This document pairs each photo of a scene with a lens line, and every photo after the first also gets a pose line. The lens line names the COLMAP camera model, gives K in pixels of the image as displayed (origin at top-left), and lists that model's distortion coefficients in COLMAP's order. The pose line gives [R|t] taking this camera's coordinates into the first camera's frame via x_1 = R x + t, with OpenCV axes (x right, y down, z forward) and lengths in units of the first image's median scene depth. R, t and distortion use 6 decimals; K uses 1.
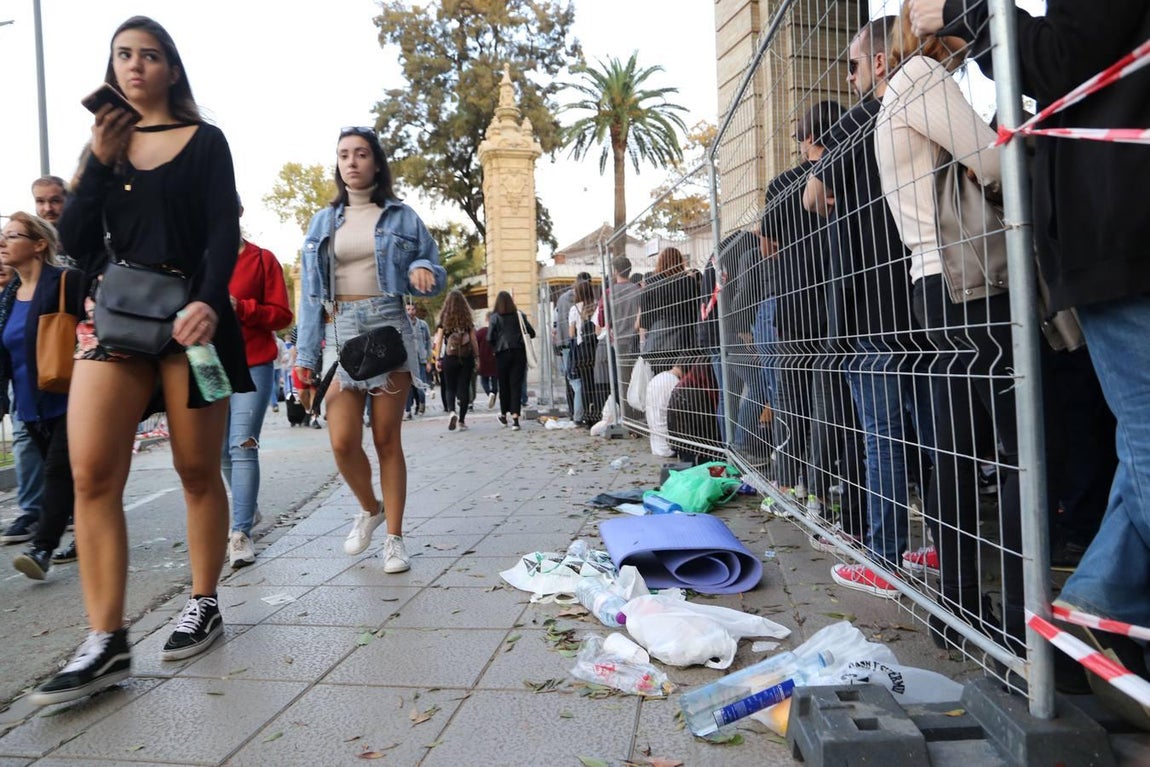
lens RADIAL K [[794.9, 0, 575.0], [0, 794.9, 383.5], [0, 0, 1]] dist [-0.131794, 0.094262]
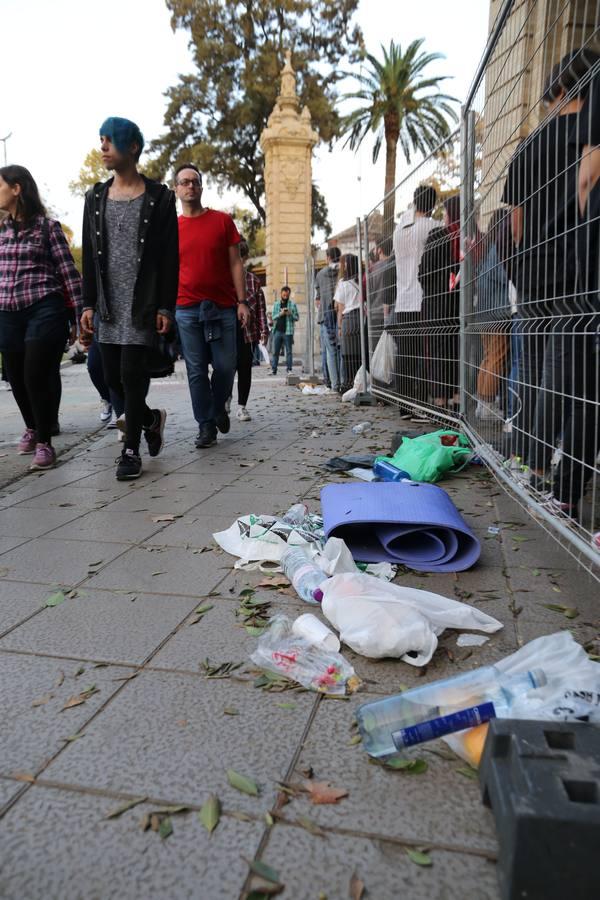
lens RADIAL K [[659.8, 0, 300.3], [0, 659.8, 478.8], [0, 0, 1]] dist [-0.131728, 0.122894]
pose [[0.996304, 0.049019, -0.070533, 0.045442], [-0.035634, 0.983048, 0.179855, 0.013707], [0.078154, -0.176677, 0.981161, 0.141769]]
